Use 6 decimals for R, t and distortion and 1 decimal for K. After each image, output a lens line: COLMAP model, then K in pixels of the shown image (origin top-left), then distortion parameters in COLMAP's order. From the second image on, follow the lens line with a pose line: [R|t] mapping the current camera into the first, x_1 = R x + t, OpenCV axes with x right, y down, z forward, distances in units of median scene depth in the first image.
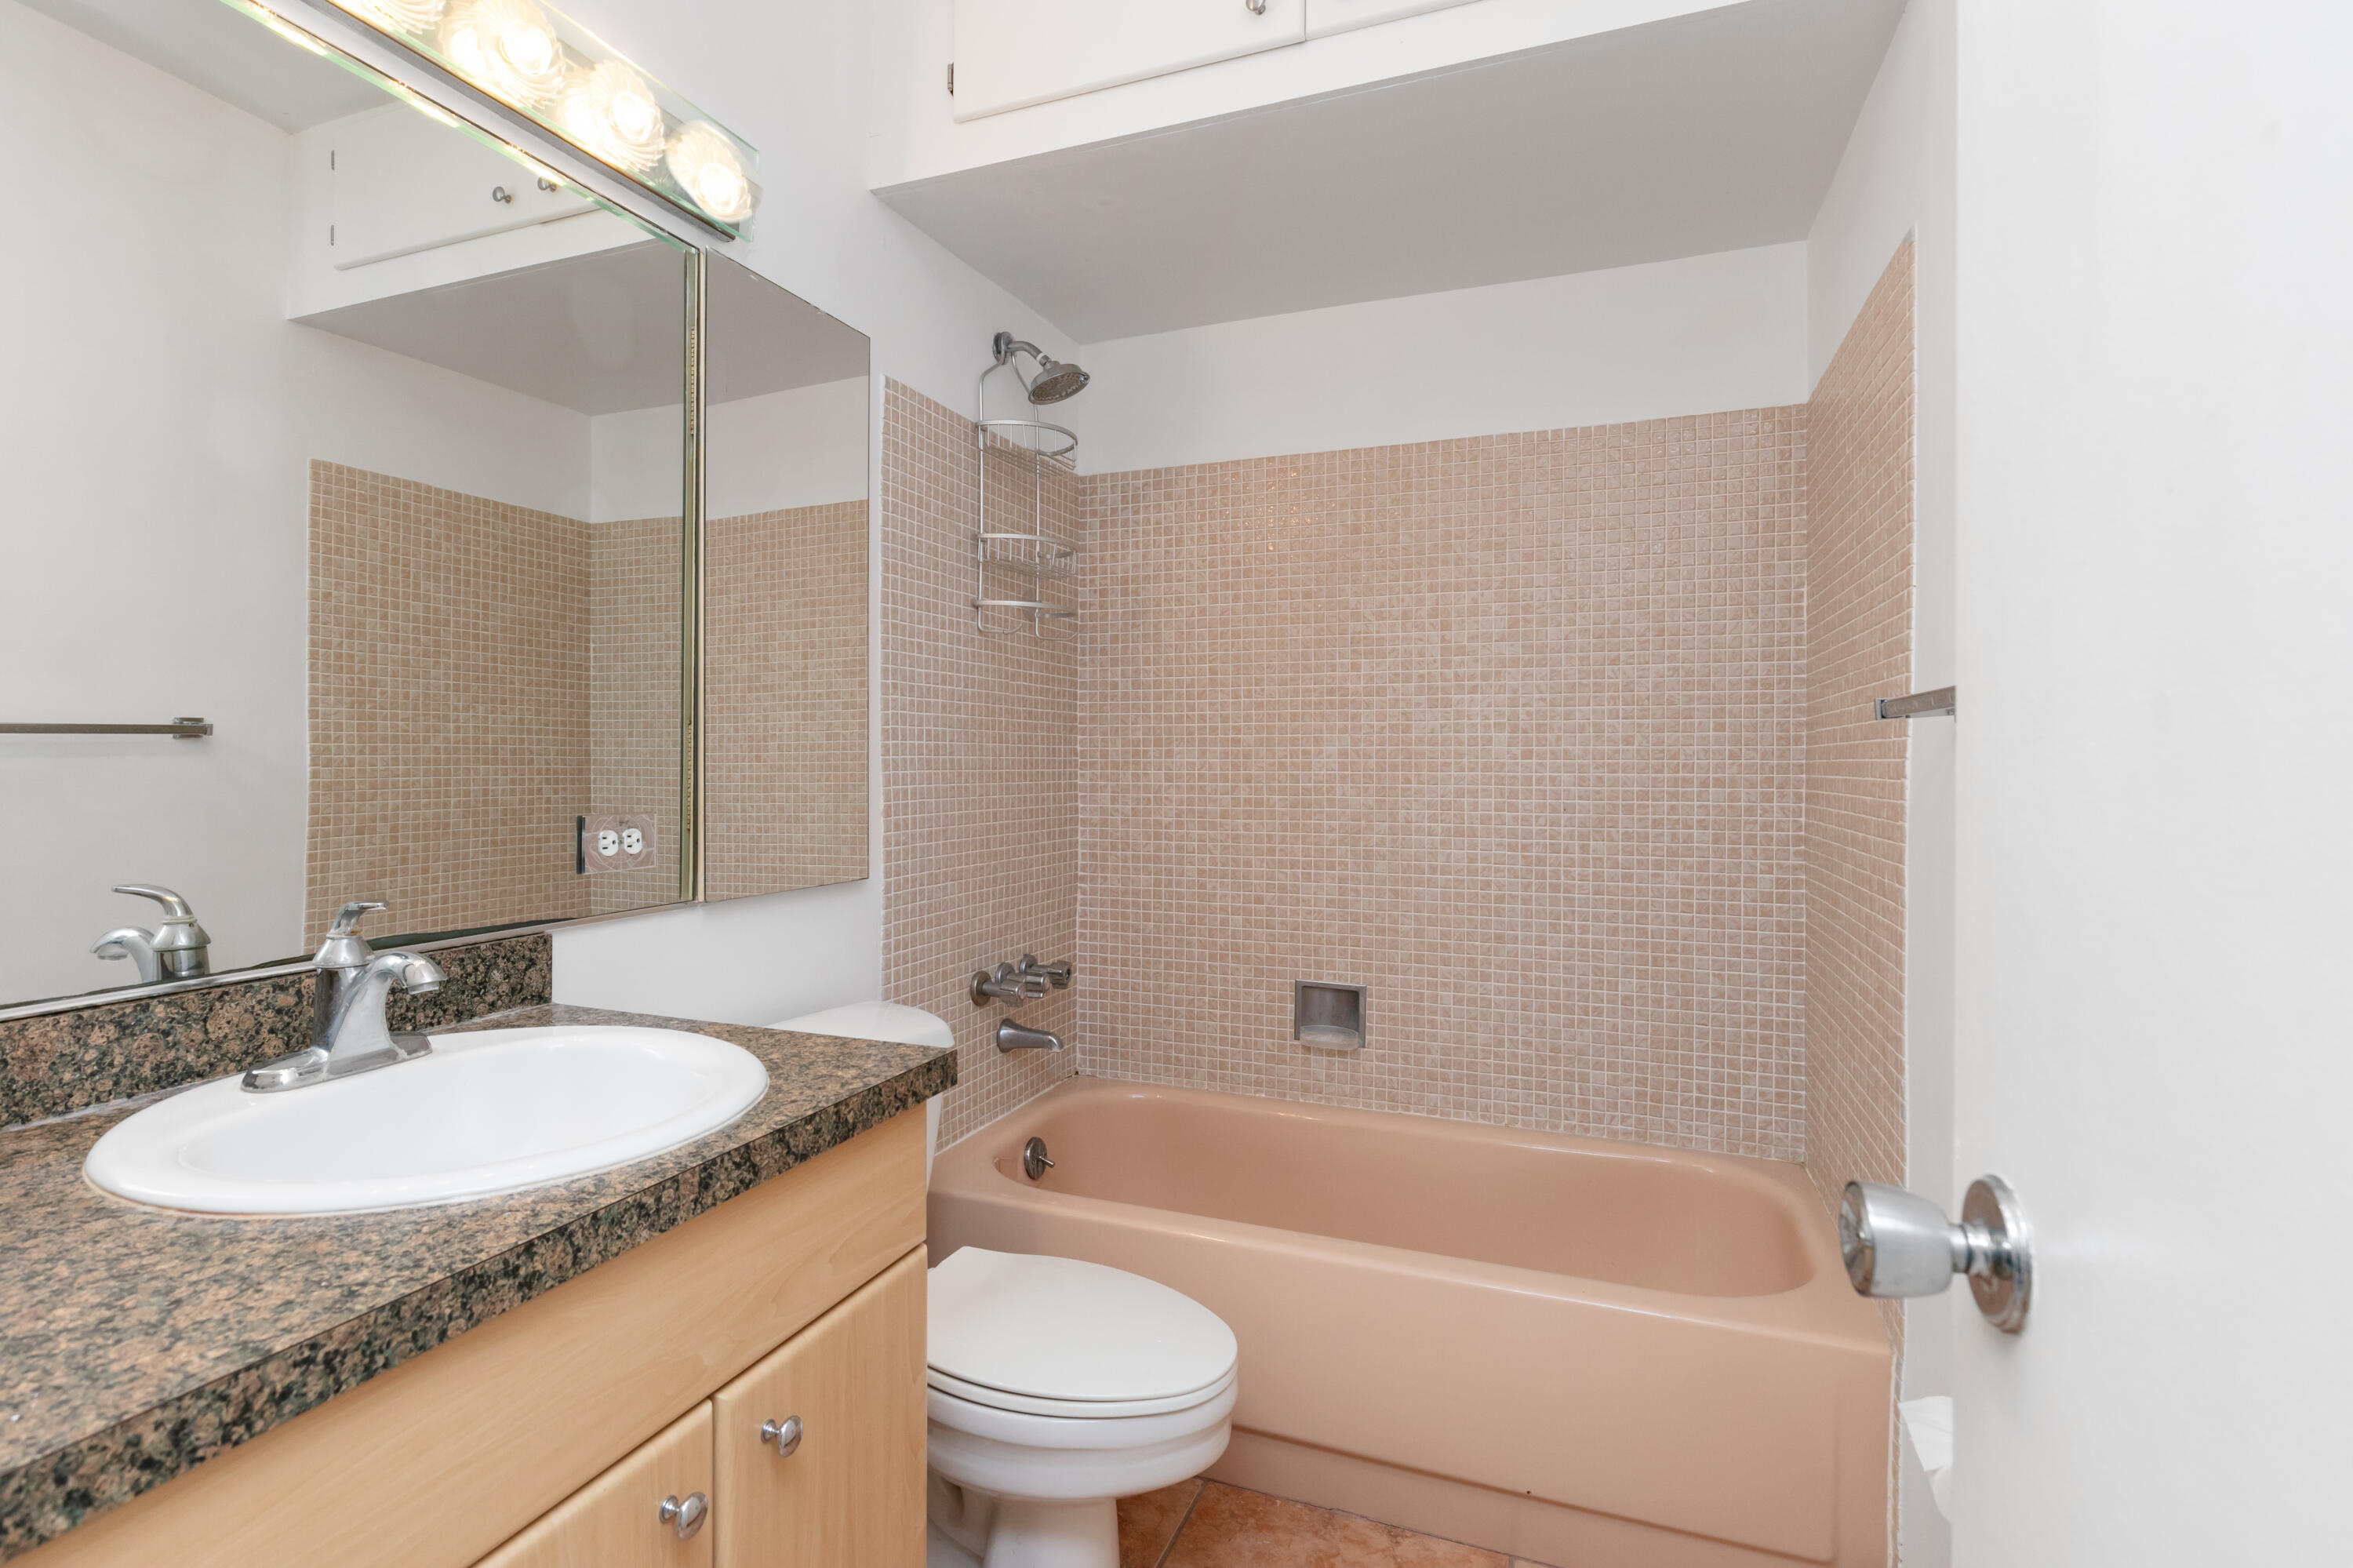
lens RADIAL K [[1145.7, 0, 1168.0], [0, 1145.7, 774.6], [0, 0, 1]] dist [-0.005992, -0.001915]
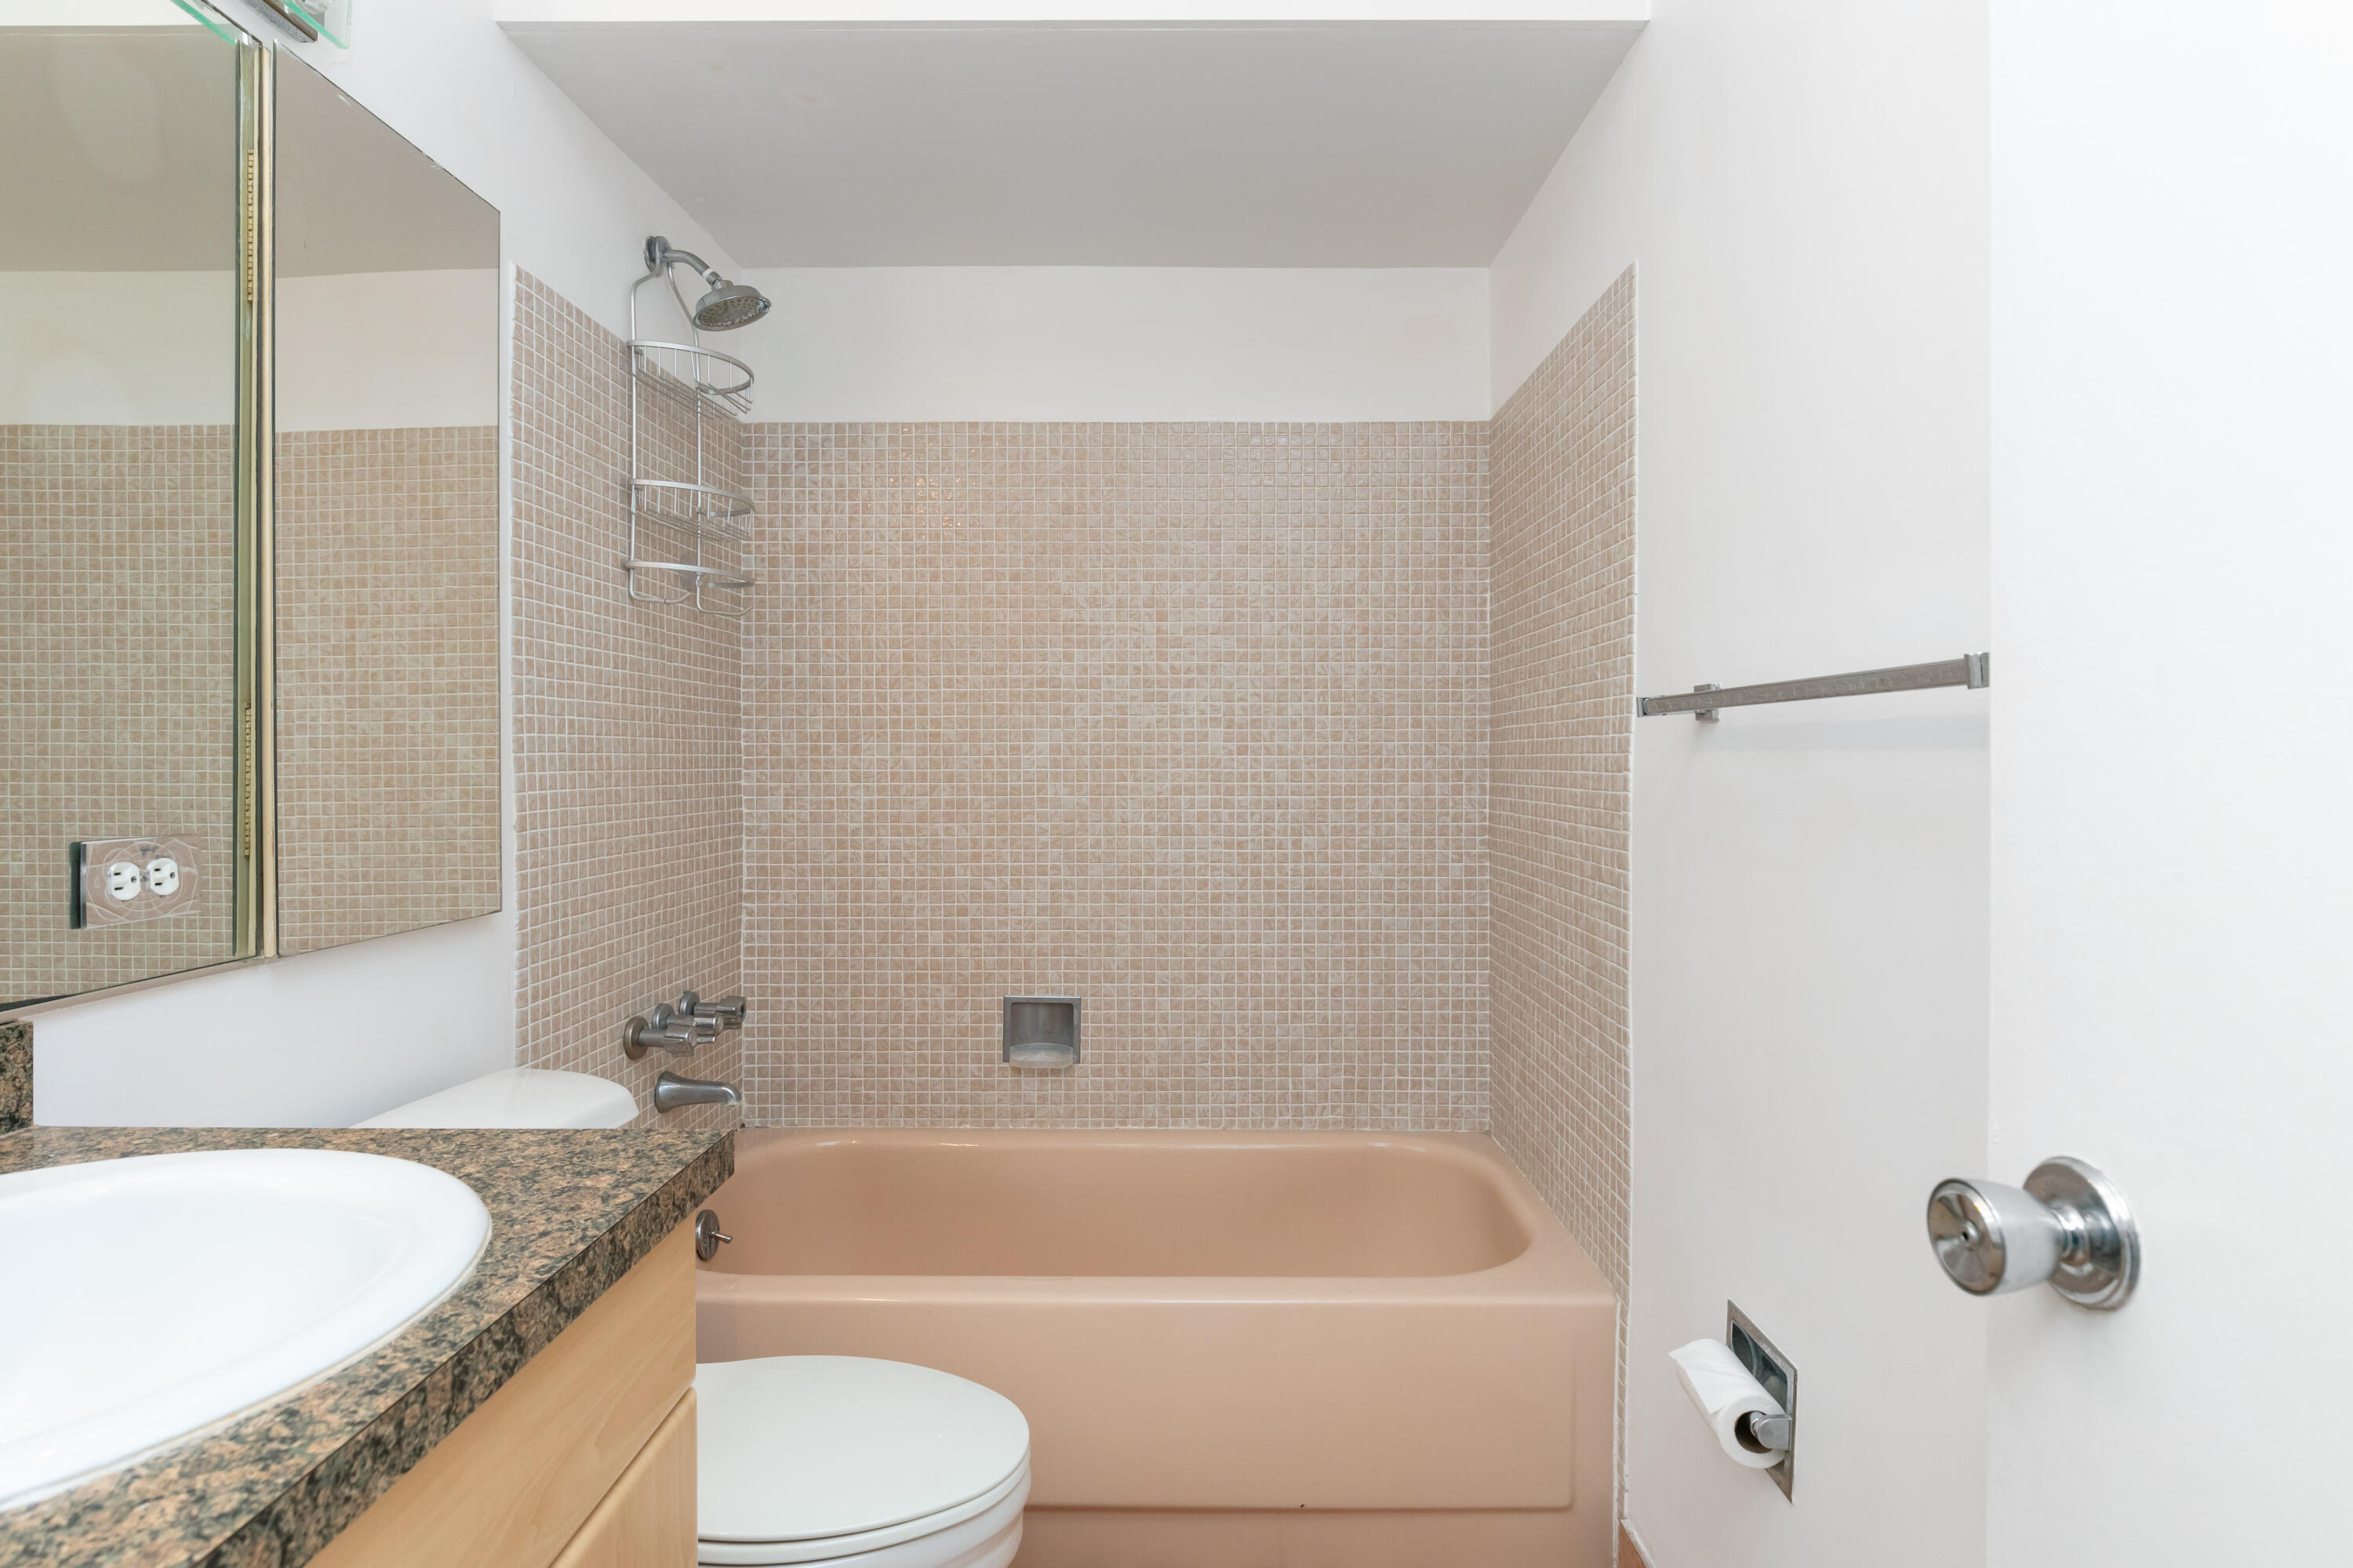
lens RADIAL K [[1171.4, 0, 1181.3], [0, 1171.4, 775.6], [0, 0, 1]] dist [-0.009737, 0.001086]
pose [[0.929806, -0.009322, 0.367932, -0.108949], [0.008180, 0.999956, 0.004664, -0.000869], [-0.367959, -0.001327, 0.929841, 0.085063]]
